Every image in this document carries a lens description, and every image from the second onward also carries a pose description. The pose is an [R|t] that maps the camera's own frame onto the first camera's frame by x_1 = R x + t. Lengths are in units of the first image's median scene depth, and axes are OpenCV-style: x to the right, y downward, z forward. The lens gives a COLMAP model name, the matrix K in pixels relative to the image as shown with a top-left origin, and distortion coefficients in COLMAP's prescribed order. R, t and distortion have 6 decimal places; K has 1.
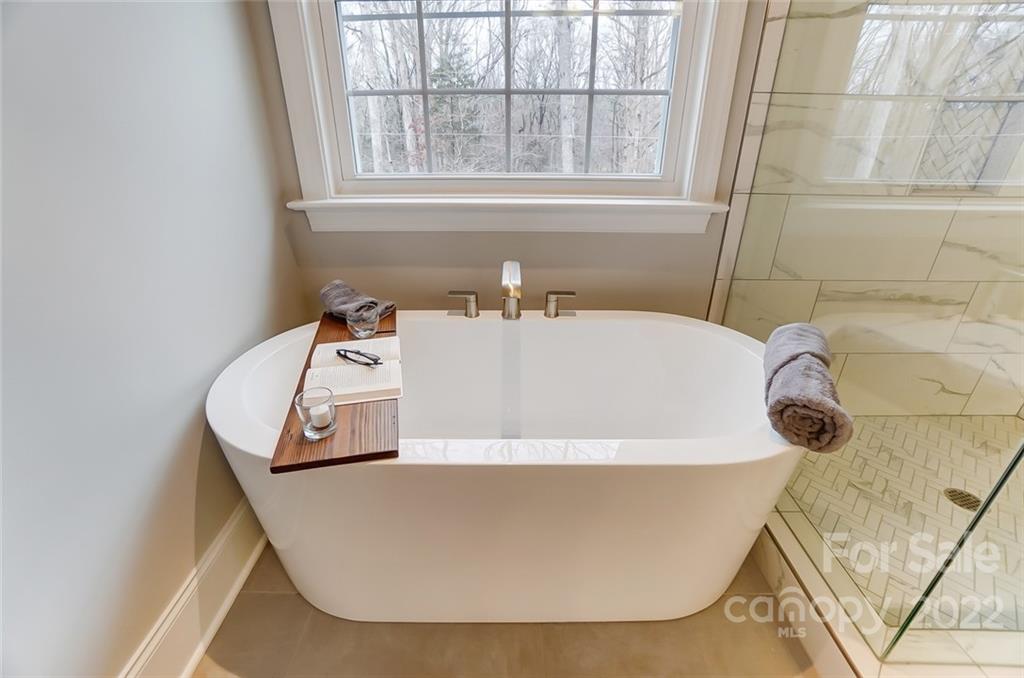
lens RADIAL K [[451.2, 0, 508.6], [0, 451.2, 339.7], [0, 0, 1]] dist [-0.035431, 0.000523]
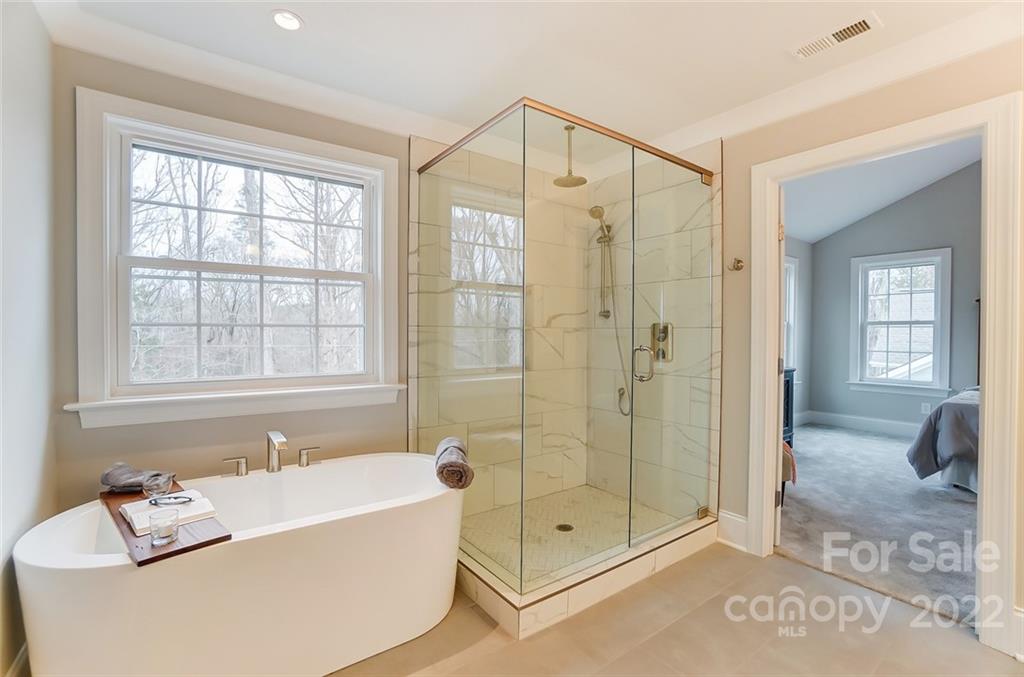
lens RADIAL K [[451.2, 0, 508.6], [0, 451.2, 339.2], [0, 0, 1]] dist [-0.035431, 0.000523]
pose [[0.810296, -0.007294, 0.585975, -0.215624], [0.254565, 0.905033, -0.340751, 0.240287], [-0.527841, 0.425278, 0.735202, -0.582703]]
